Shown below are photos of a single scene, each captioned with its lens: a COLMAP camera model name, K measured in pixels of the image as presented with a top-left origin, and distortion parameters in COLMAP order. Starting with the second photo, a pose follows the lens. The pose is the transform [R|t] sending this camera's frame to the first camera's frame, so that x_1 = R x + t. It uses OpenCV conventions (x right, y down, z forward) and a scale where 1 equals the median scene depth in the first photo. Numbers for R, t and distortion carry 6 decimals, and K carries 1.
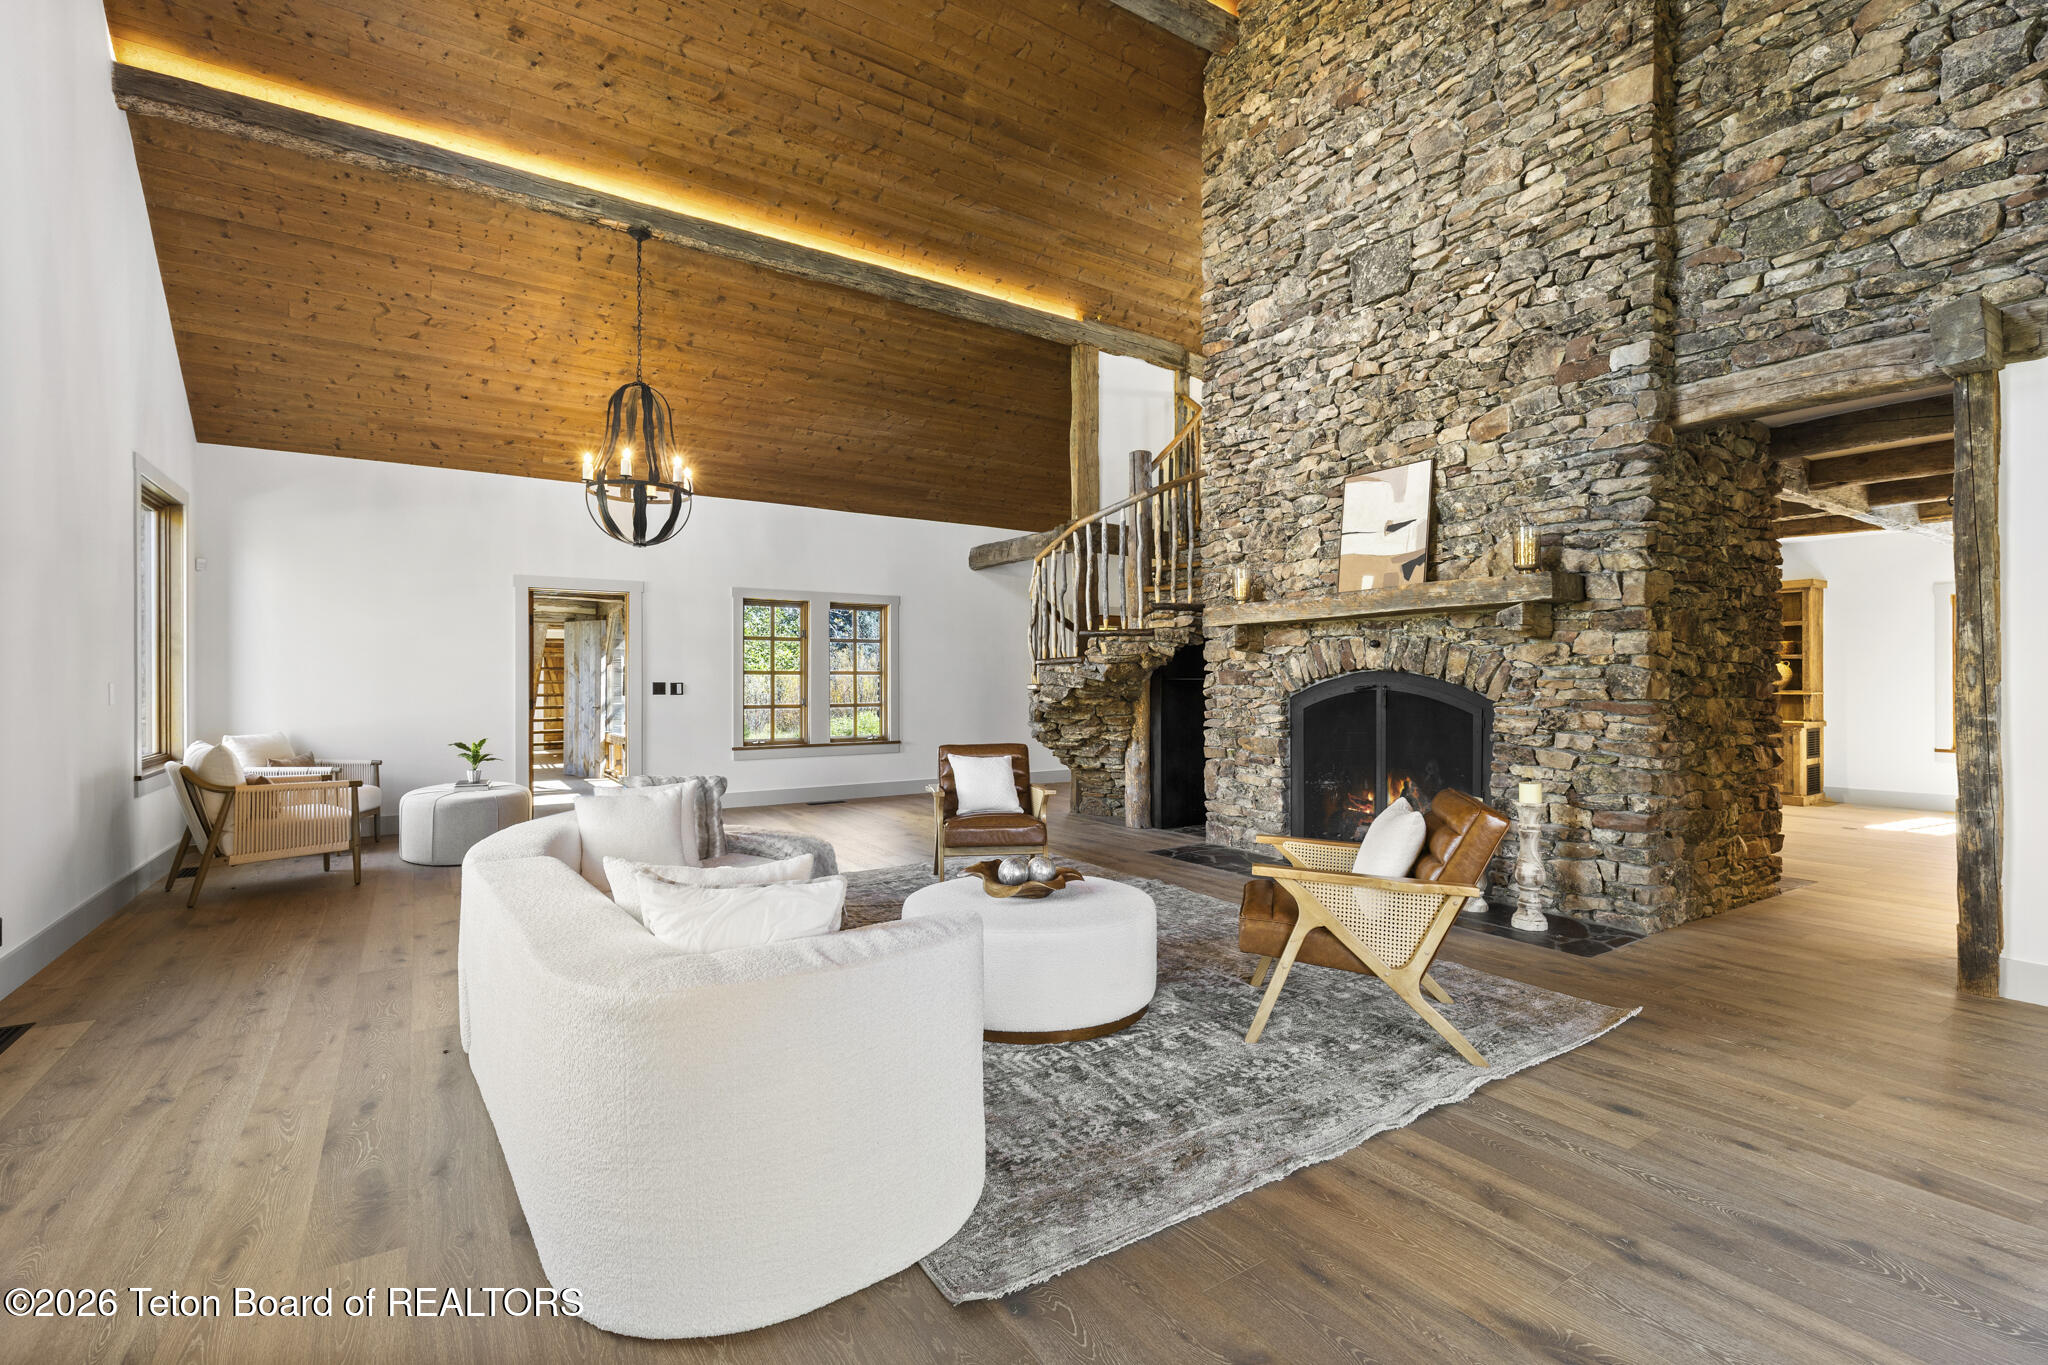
lens RADIAL K [[916.6, 0, 1024.4], [0, 916.6, 676.7], [0, 0, 1]] dist [0.002464, -0.000364]
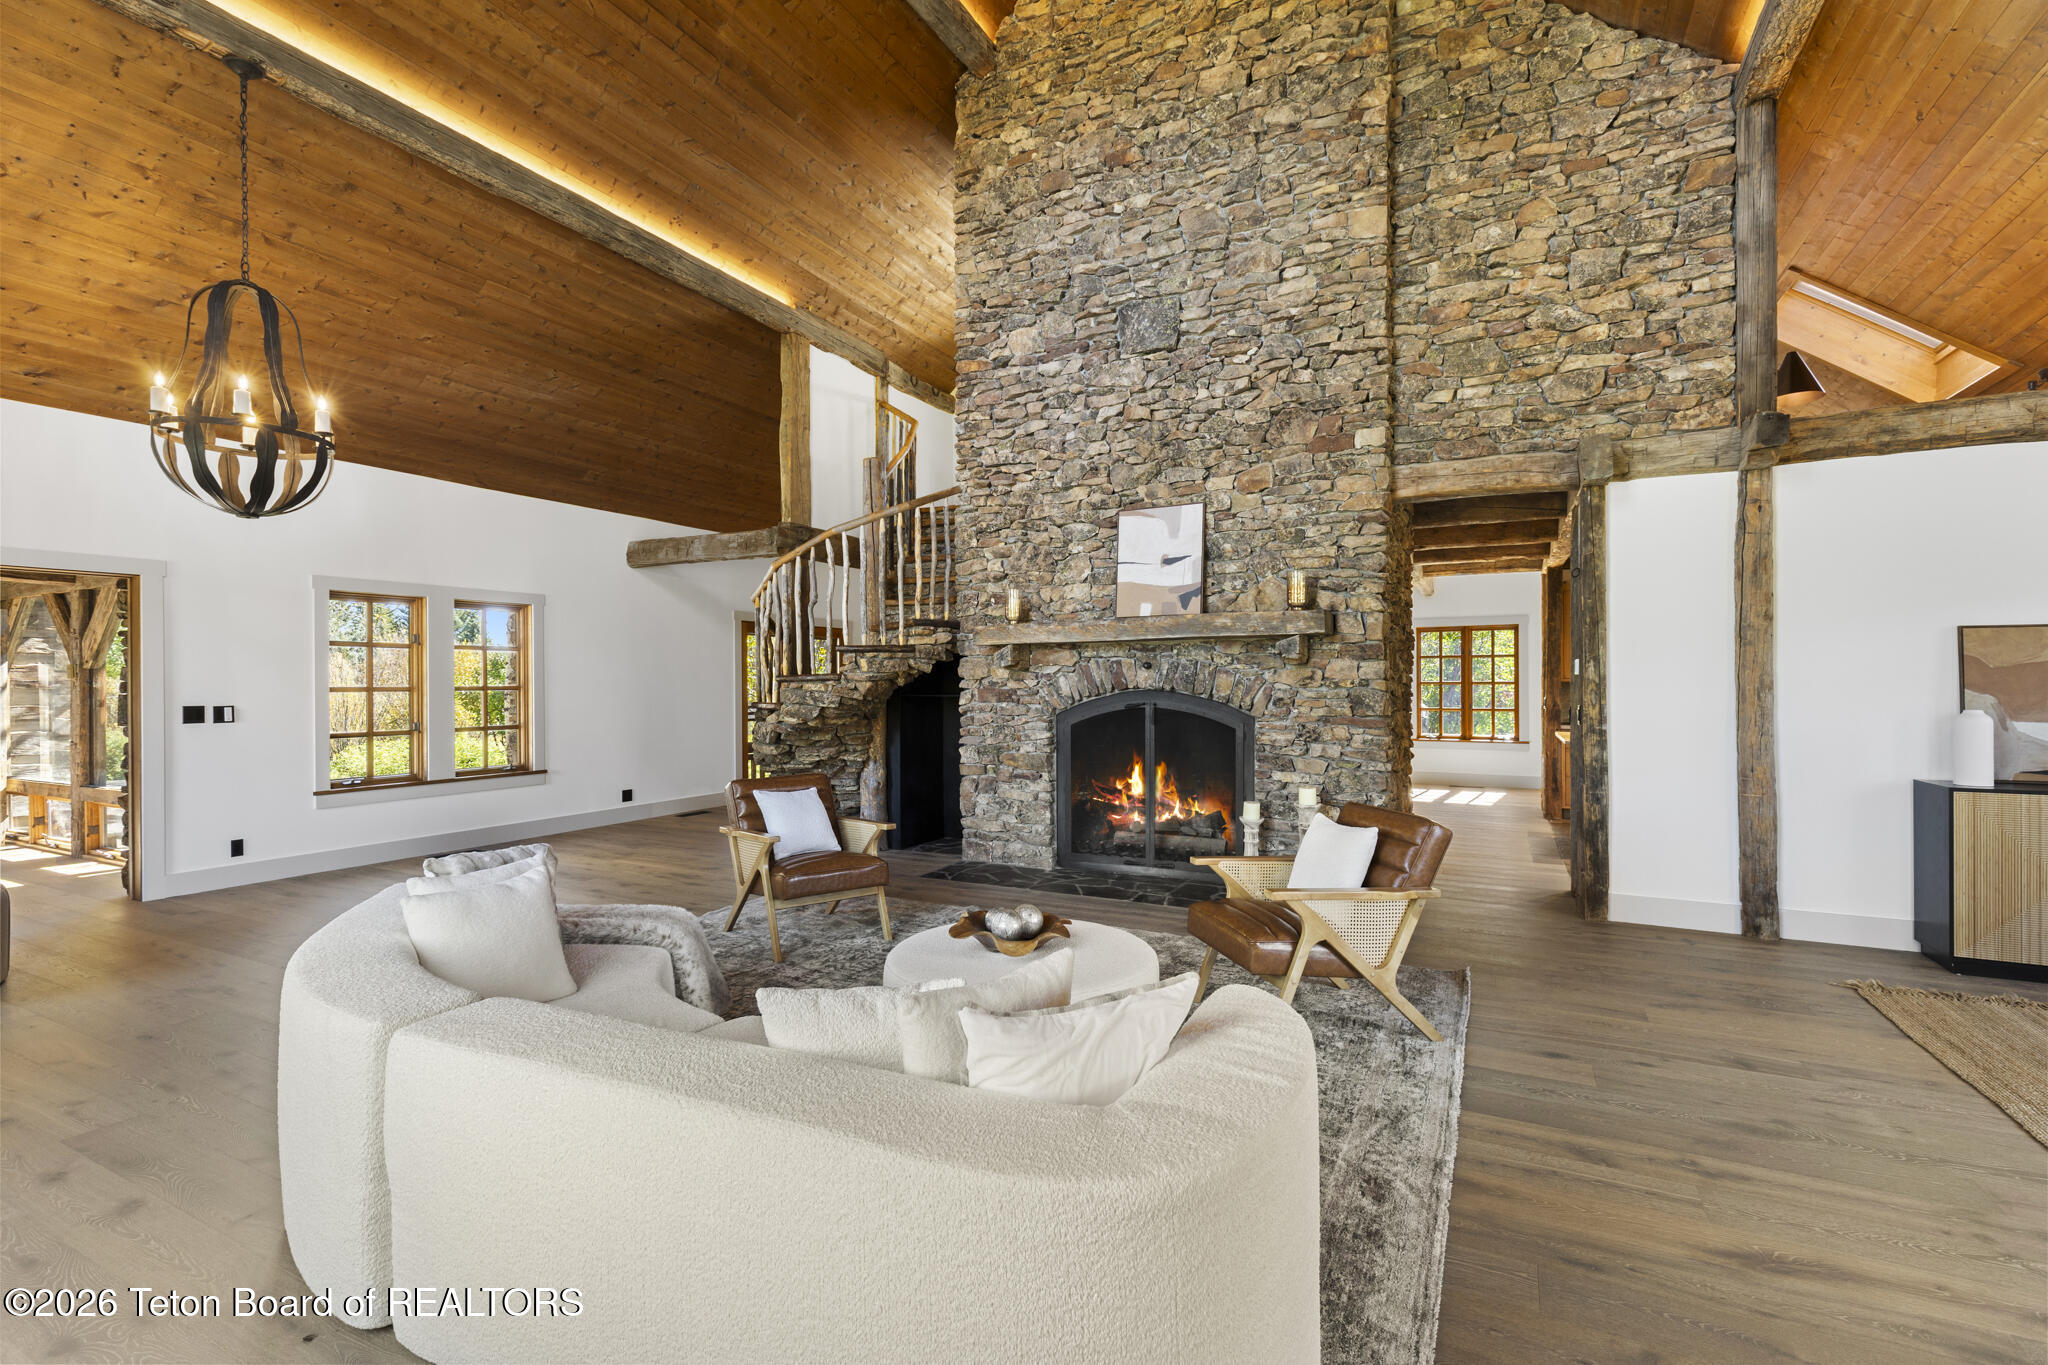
lens RADIAL K [[912.4, 0, 1027.0], [0, 912.4, 678.7], [0, 0, 1]] dist [0.006154, -0.001408]
pose [[0.874776, -0.001928, 0.484523, -0.250662], [0.001494, 0.999998, 0.001281, -0.019985], [-0.484525, -0.000397, 0.874778, 0.108357]]
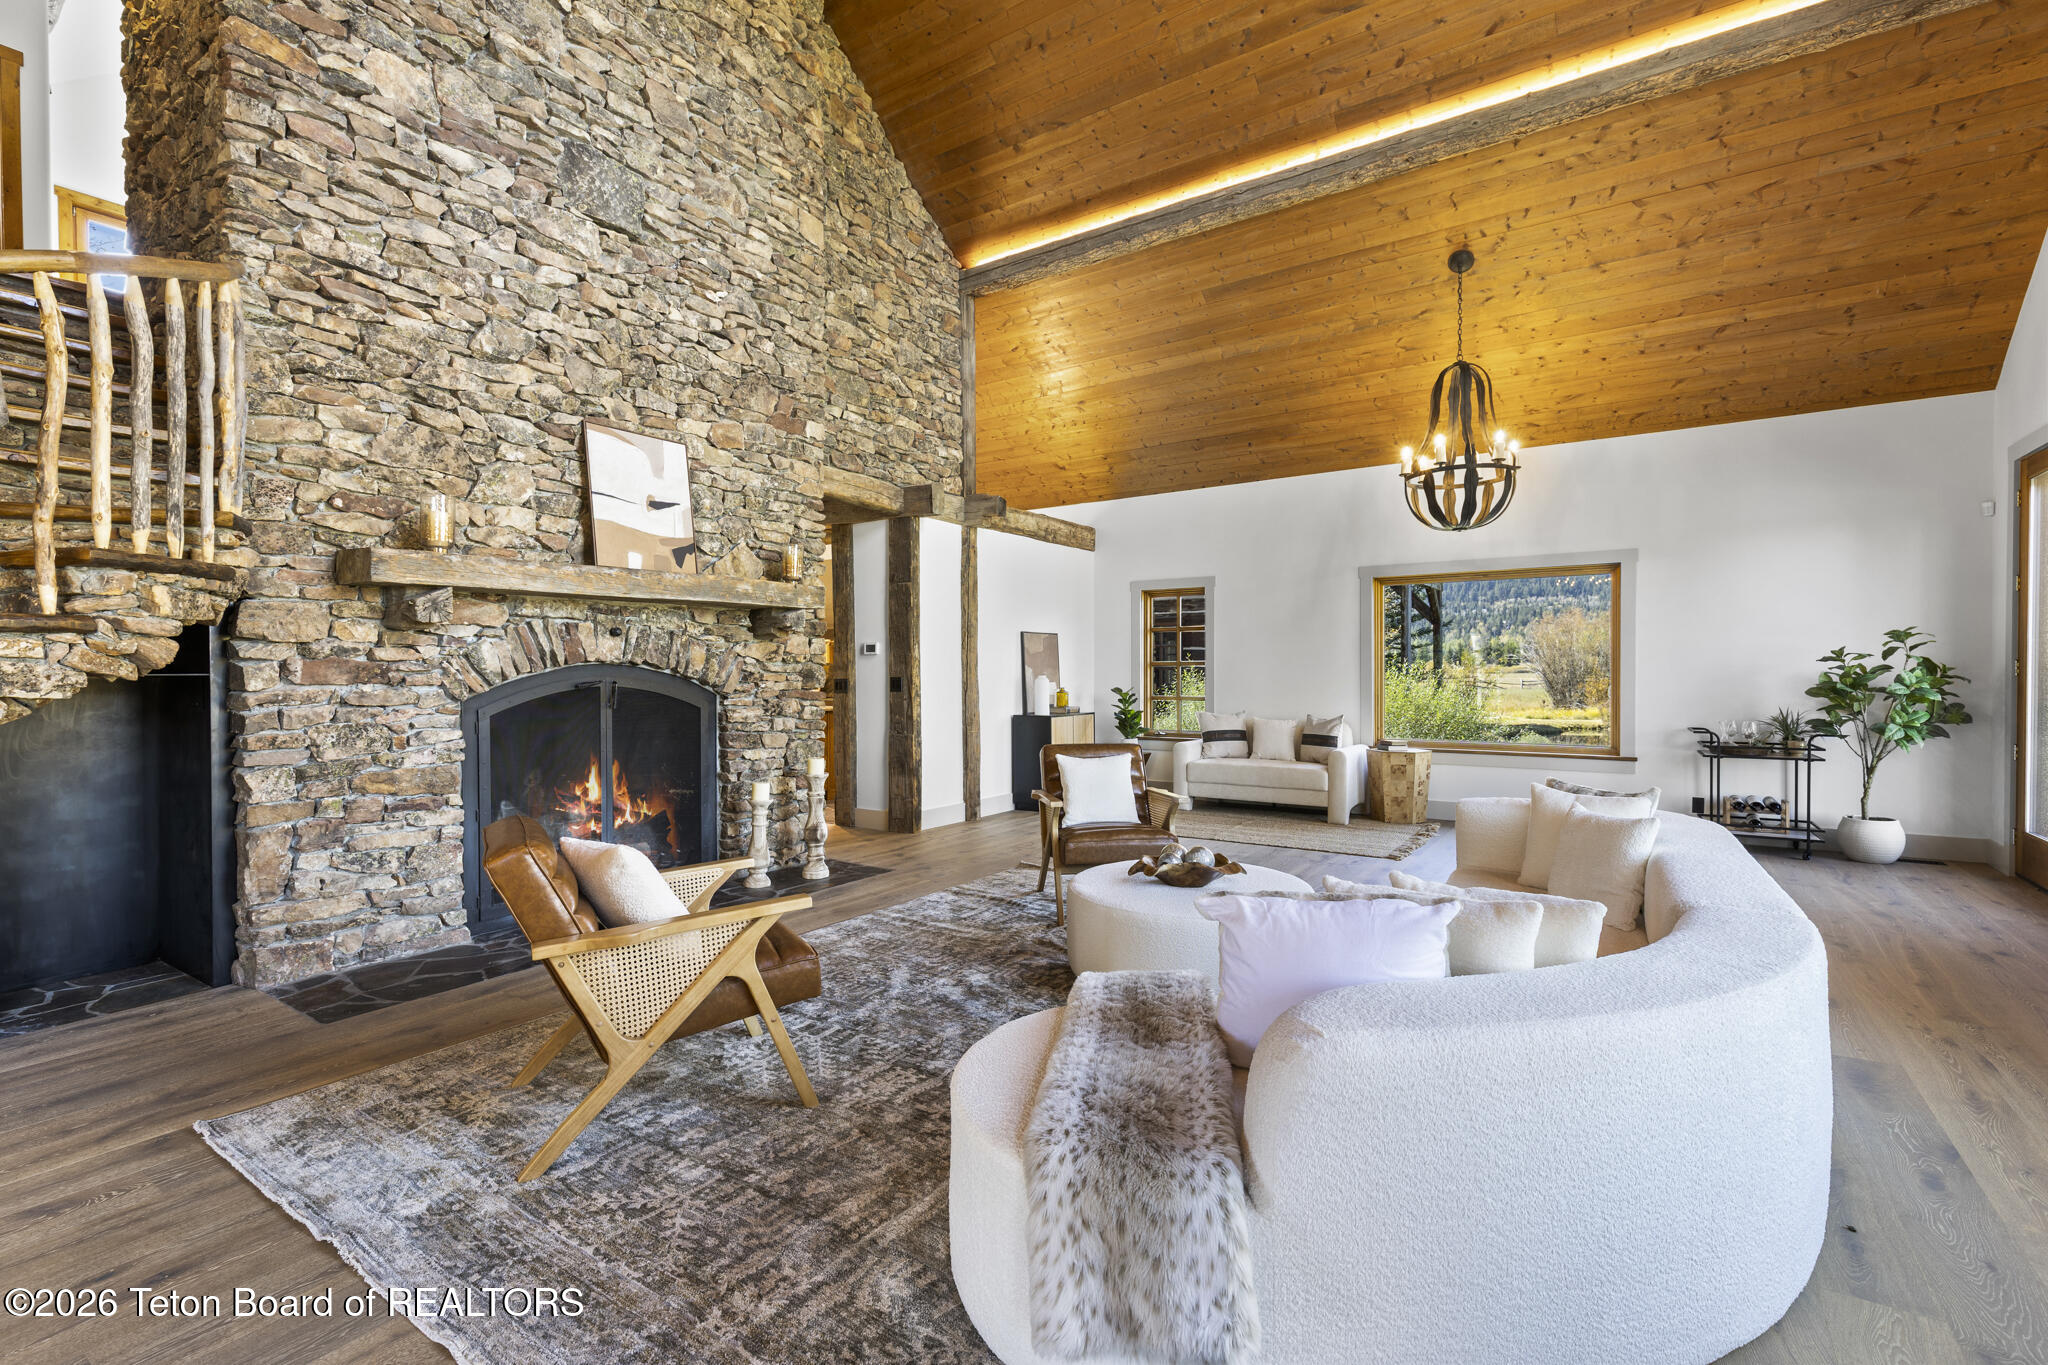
lens RADIAL K [[912.4, 0, 1027.0], [0, 912.4, 678.7], [0, 0, 1]] dist [0.006154, -0.001408]
pose [[-0.383473, -0.006456, 0.923530, -0.504716], [-0.001137, 0.999978, 0.006518, 0.001366], [-0.923551, 0.001449, -0.383472, 0.900865]]
